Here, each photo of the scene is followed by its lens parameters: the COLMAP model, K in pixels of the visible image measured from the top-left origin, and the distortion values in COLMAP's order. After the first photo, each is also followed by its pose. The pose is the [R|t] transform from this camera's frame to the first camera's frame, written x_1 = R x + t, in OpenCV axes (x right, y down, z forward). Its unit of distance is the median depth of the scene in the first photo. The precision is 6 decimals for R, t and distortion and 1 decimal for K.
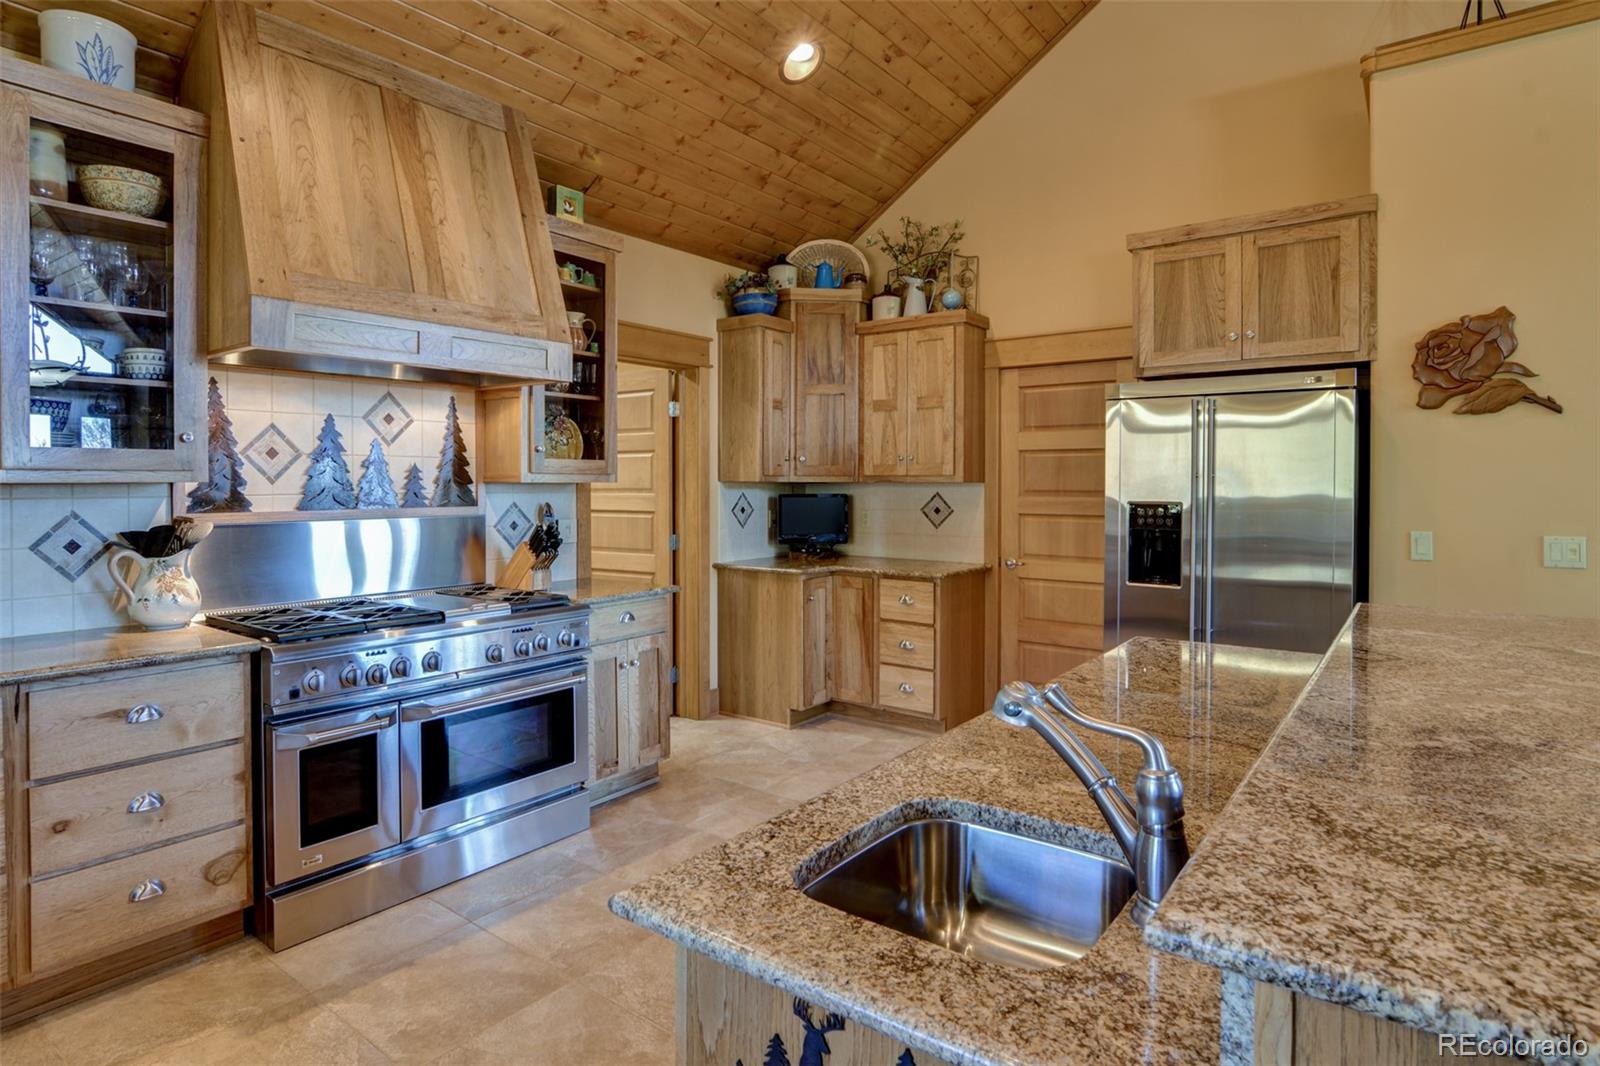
lens RADIAL K [[855.1, 0, 798.5], [0, 855.1, 490.7], [0, 0, 1]] dist [-0.006780, 0.000645]
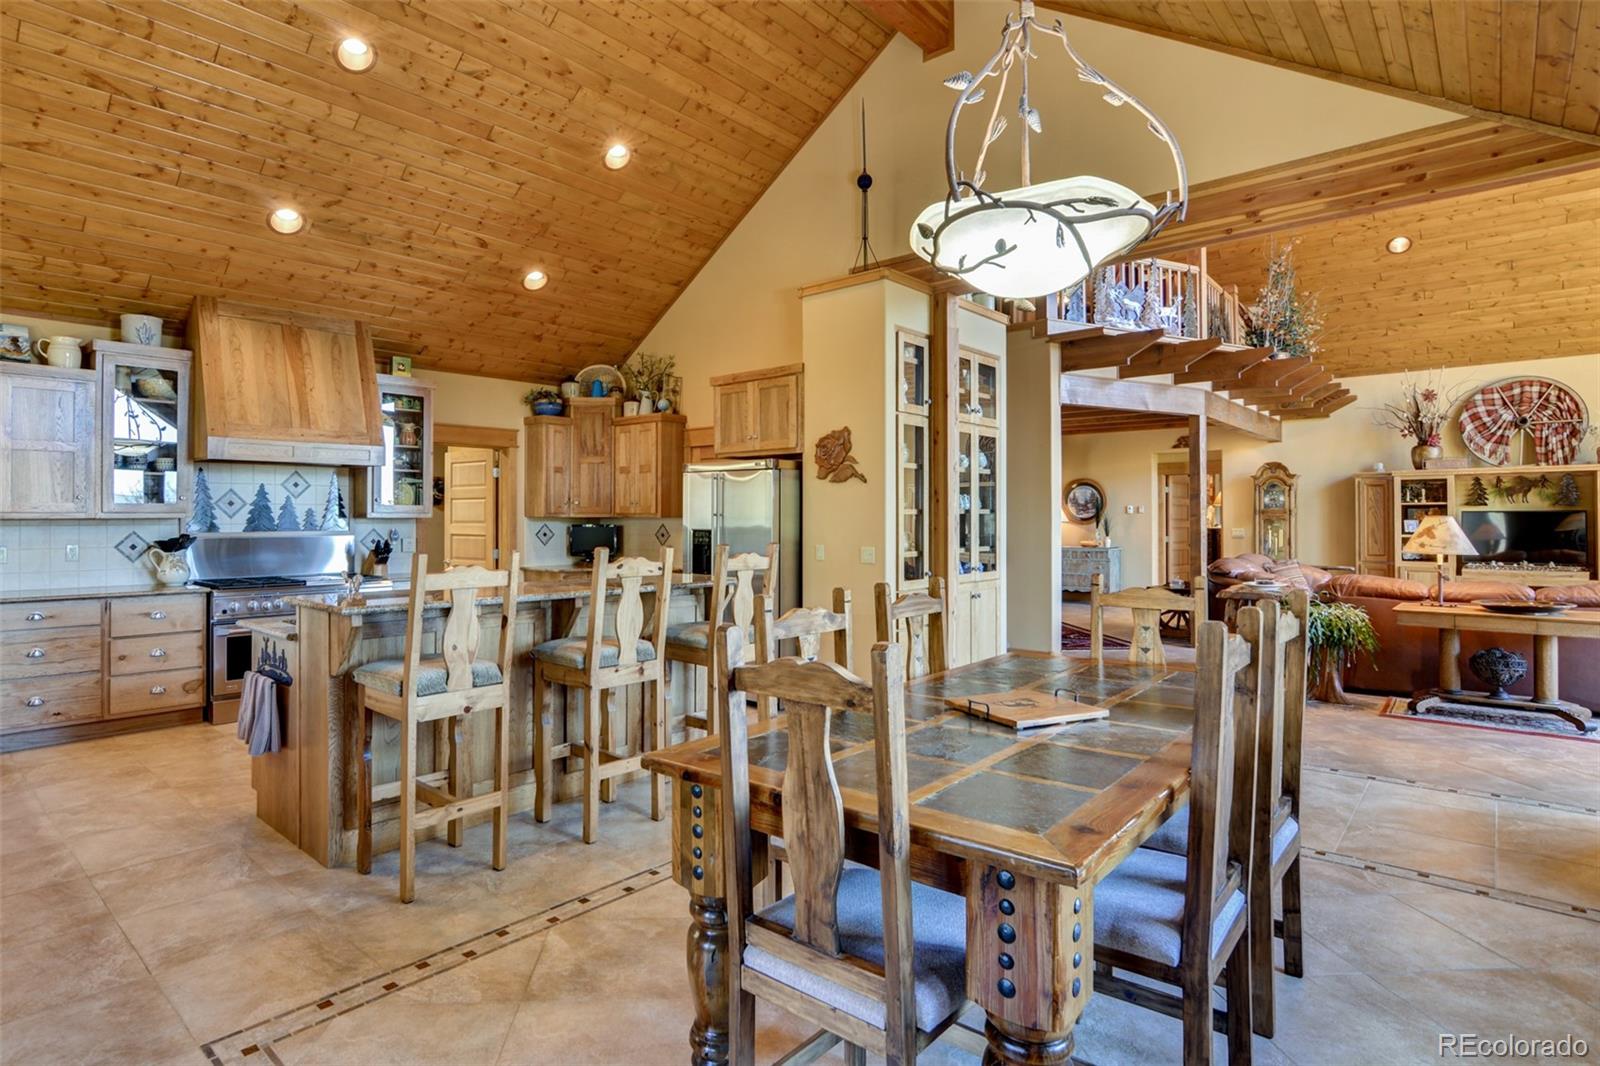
lens RADIAL K [[834.5, 0, 799.8], [0, 834.5, 513.0], [0, 0, 1]] dist [0.000704, -0.000335]
pose [[0.997583, 0.000822, -0.069485, 0.780899], [-0.001681, 0.999923, -0.012296, 0.000767], [0.069470, 0.012384, 0.997507, -0.795535]]
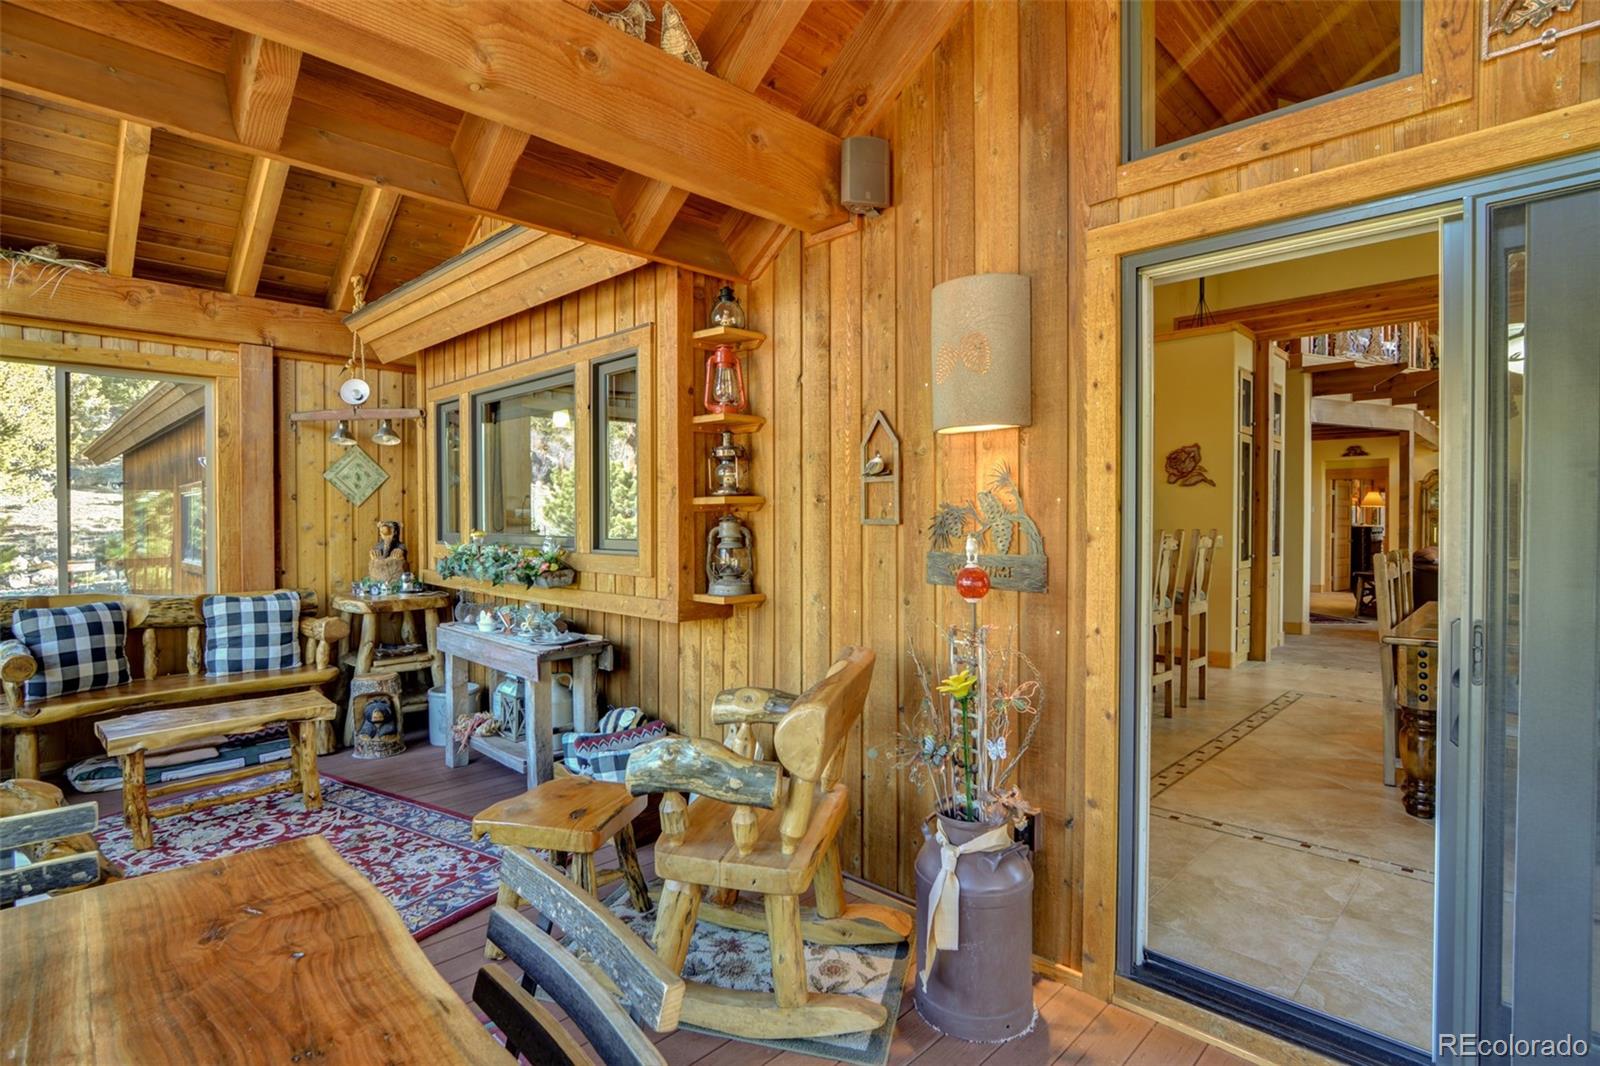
lens RADIAL K [[821.1, 0, 800.0], [0, 821.1, 533.0], [0, 0, 1]] dist [-0.004202, -0.000260]
pose [[0.995453, 0.003527, -0.095191, -0.088207], [-0.002782, 0.999964, 0.007958, 0.027535], [0.095215, -0.007657, 0.995427, -1.371844]]
